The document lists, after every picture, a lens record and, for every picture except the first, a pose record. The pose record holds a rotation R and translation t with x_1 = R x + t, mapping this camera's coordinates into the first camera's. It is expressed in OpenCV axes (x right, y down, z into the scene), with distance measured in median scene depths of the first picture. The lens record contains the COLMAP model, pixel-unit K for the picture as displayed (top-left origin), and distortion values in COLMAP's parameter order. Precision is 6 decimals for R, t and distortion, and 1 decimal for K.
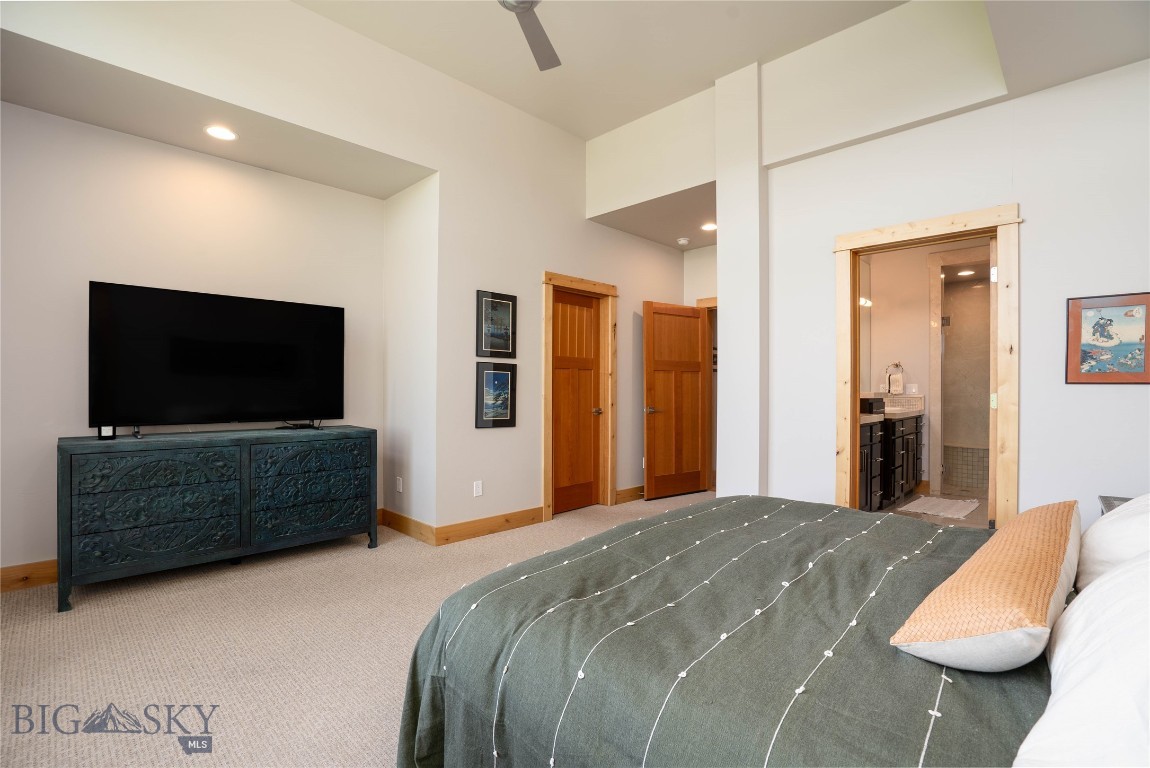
lens RADIAL K [[536.6, 0, 558.7], [0, 536.6, 384.0], [0, 0, 1]] dist [-0.025146, 0.001484]
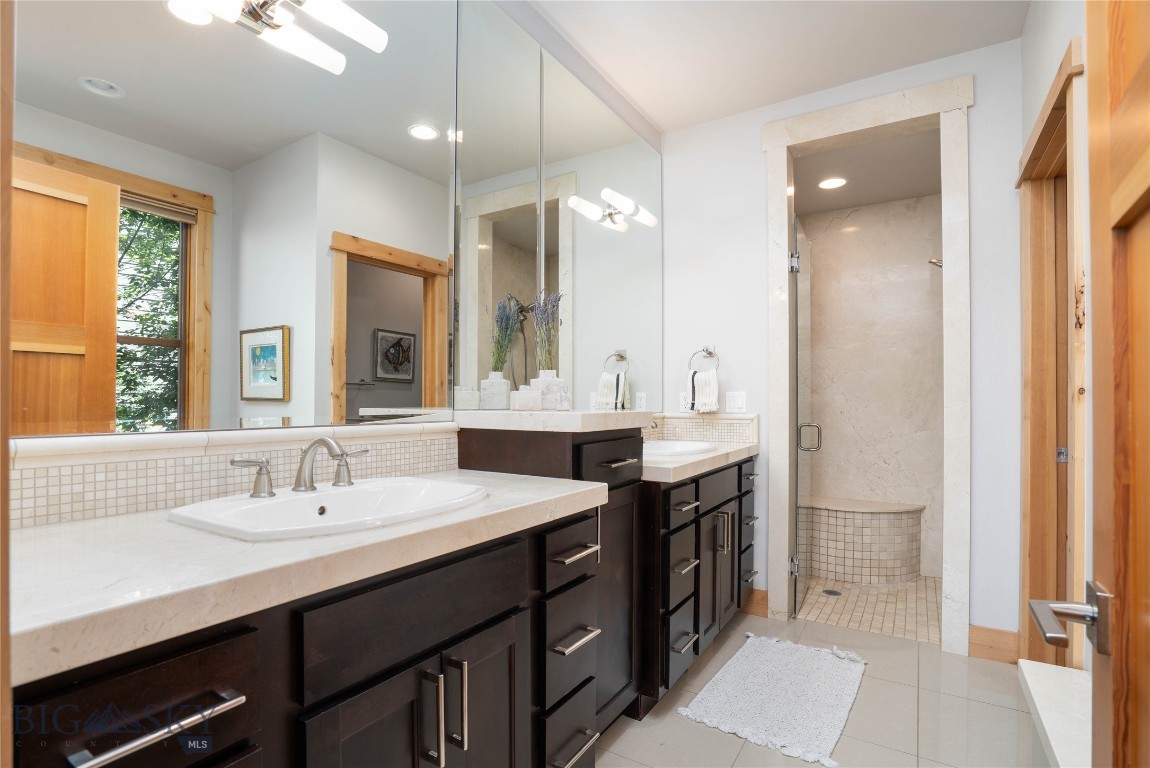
lens RADIAL K [[553.3, 0, 570.7], [0, 553.3, 396.7], [0, 0, 1]] dist [-0.048953, 0.000217]
pose [[0.977045, -0.002635, 0.213015, 0.419014], [0.002593, 0.999997, 0.000476, 0.005120], [-0.213015, 0.000087, 0.977049, 0.552017]]
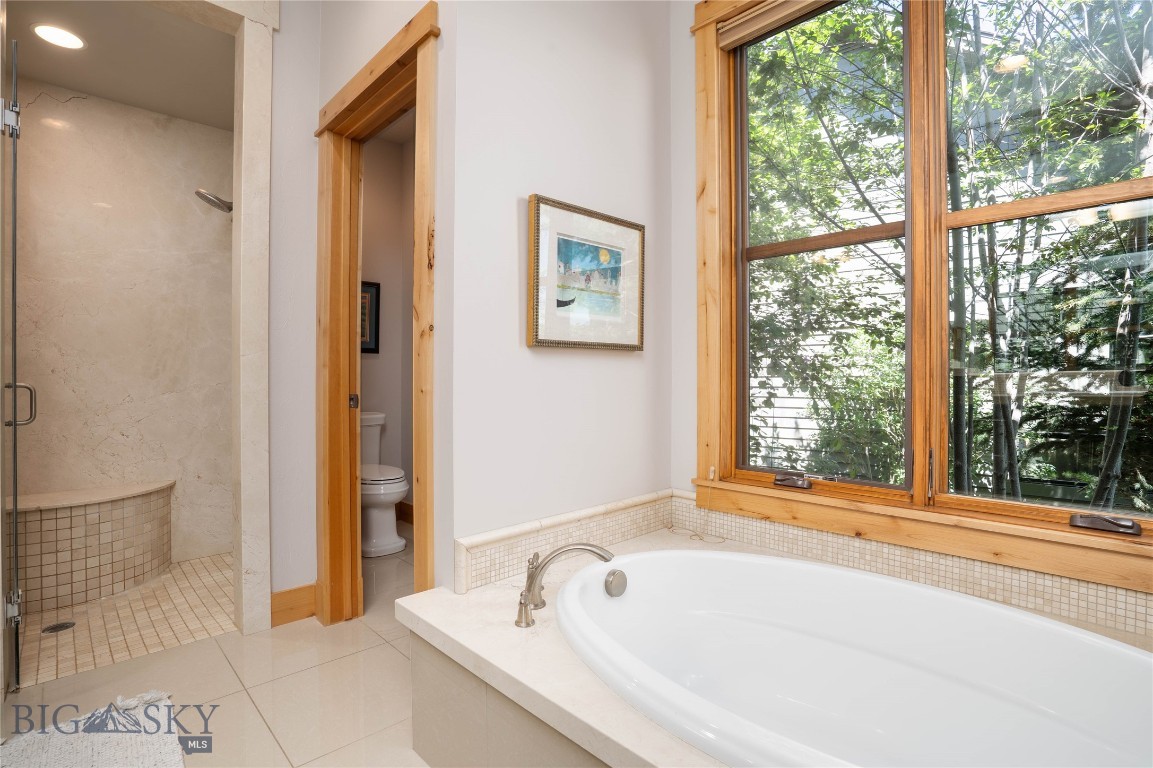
lens RADIAL K [[538.0, 0, 560.1], [0, 538.0, 384.0], [0, 0, 1]] dist [-0.025146, 0.001484]
pose [[0.025714, -0.010490, 0.999614, 0.438354], [-0.003731, 0.999937, 0.010589, 0.029469], [-0.999662, -0.004002, 0.025673, 0.677966]]
